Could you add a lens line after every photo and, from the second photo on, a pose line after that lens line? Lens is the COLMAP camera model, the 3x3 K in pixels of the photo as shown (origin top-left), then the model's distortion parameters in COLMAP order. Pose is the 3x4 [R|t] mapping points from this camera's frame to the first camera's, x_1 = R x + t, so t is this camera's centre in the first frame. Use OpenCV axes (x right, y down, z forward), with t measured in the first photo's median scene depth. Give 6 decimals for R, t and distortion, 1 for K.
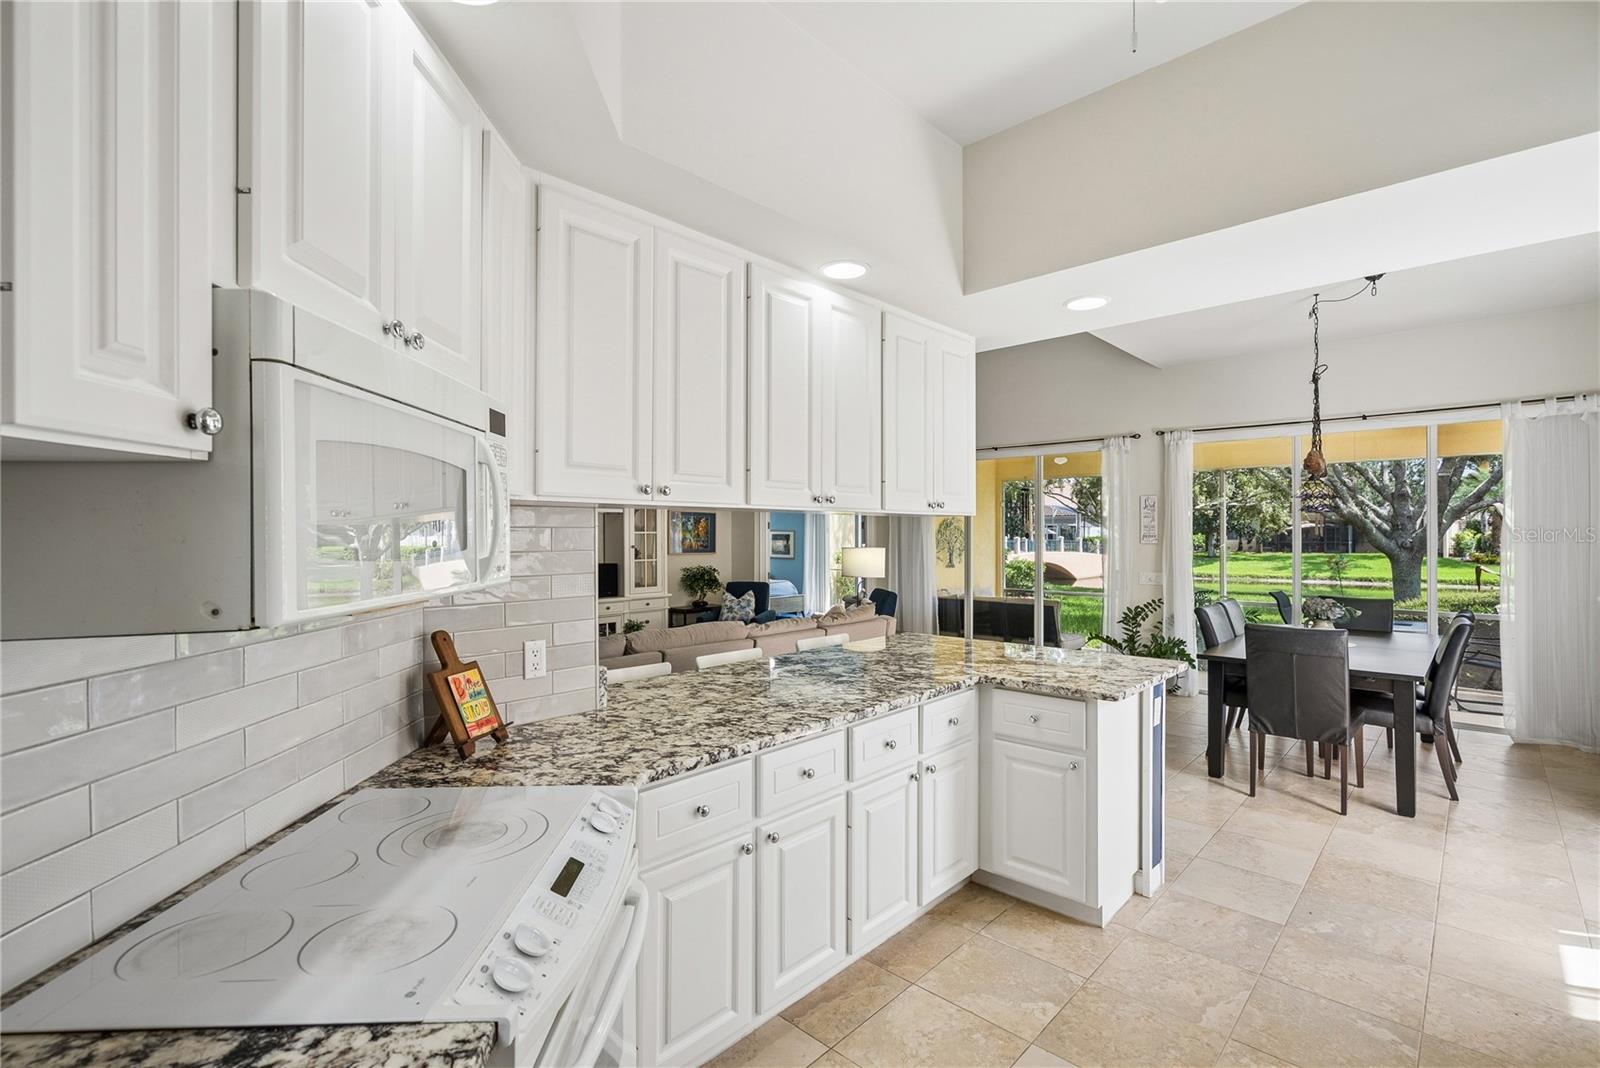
lens RADIAL K [[728.5, 0, 803.7], [0, 728.5, 533.9], [0, 0, 1]] dist [0.002158, 0.000385]
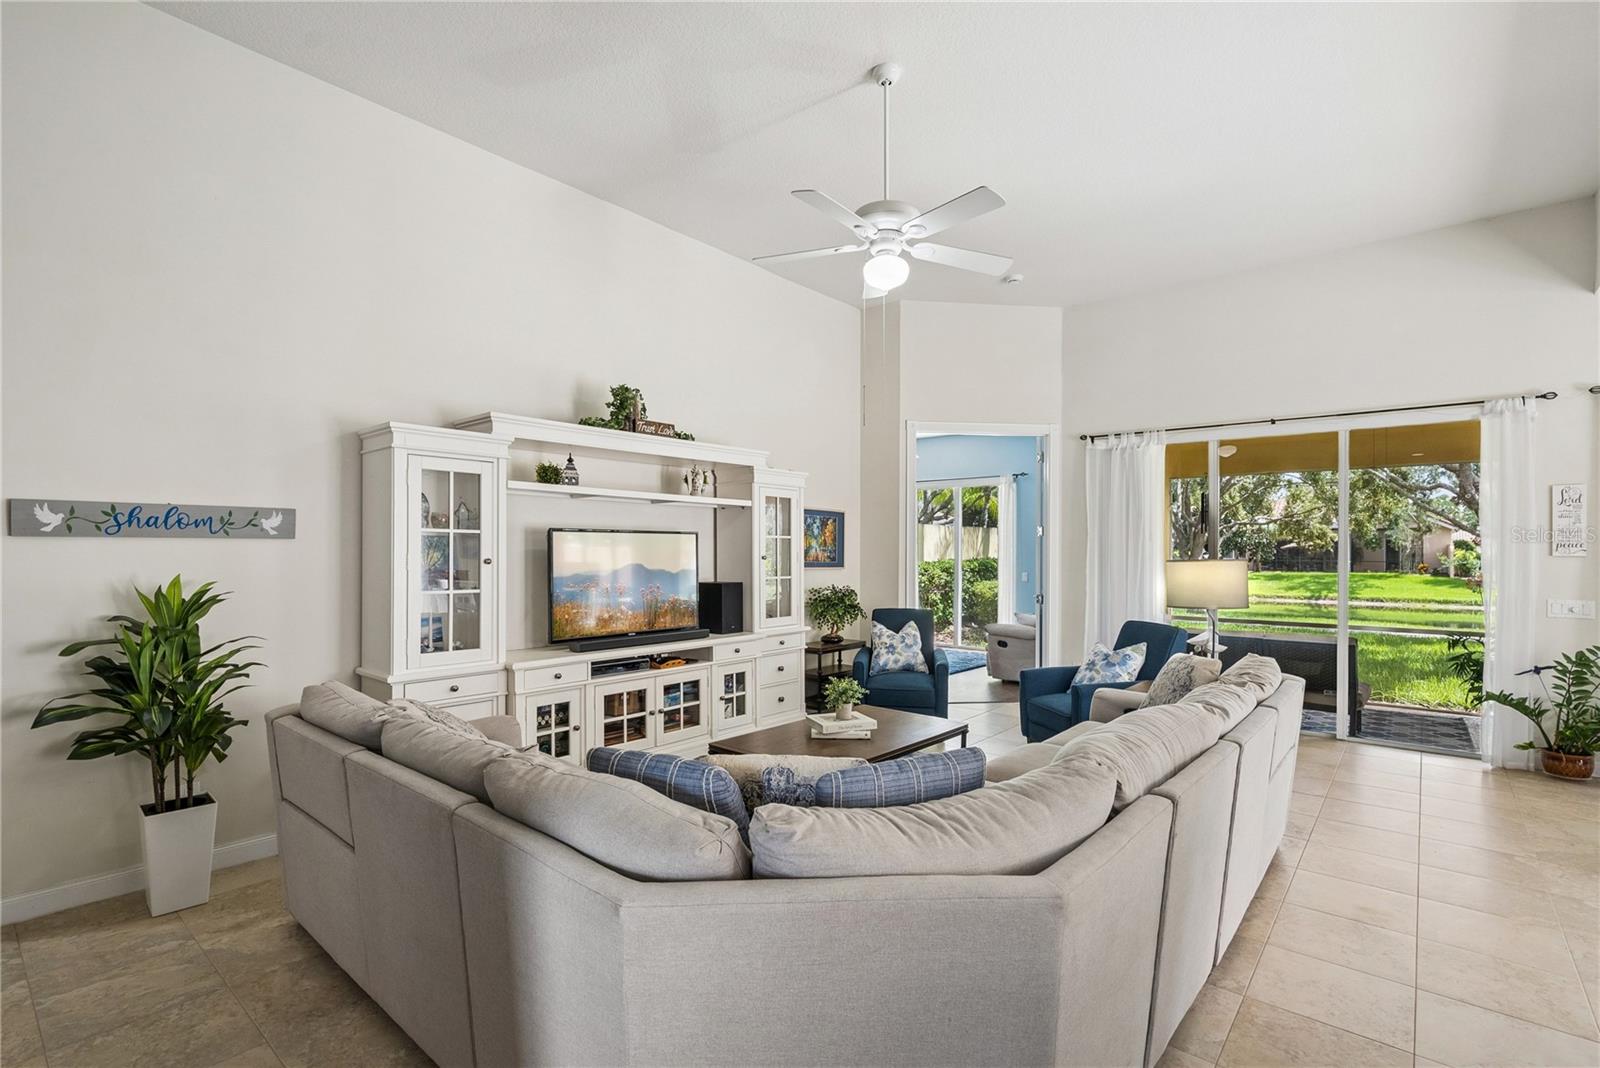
lens RADIAL K [[728.5, 0, 797.0], [0, 728.5, 543.4], [0, 0, 1]] dist [0.002158, 0.000385]
pose [[0.998721, 0.006770, 0.050114, -0.210325], [-0.006255, 0.999926, -0.010420, 0.010072], [-0.050180, 0.010093, 0.998689, 0.289142]]
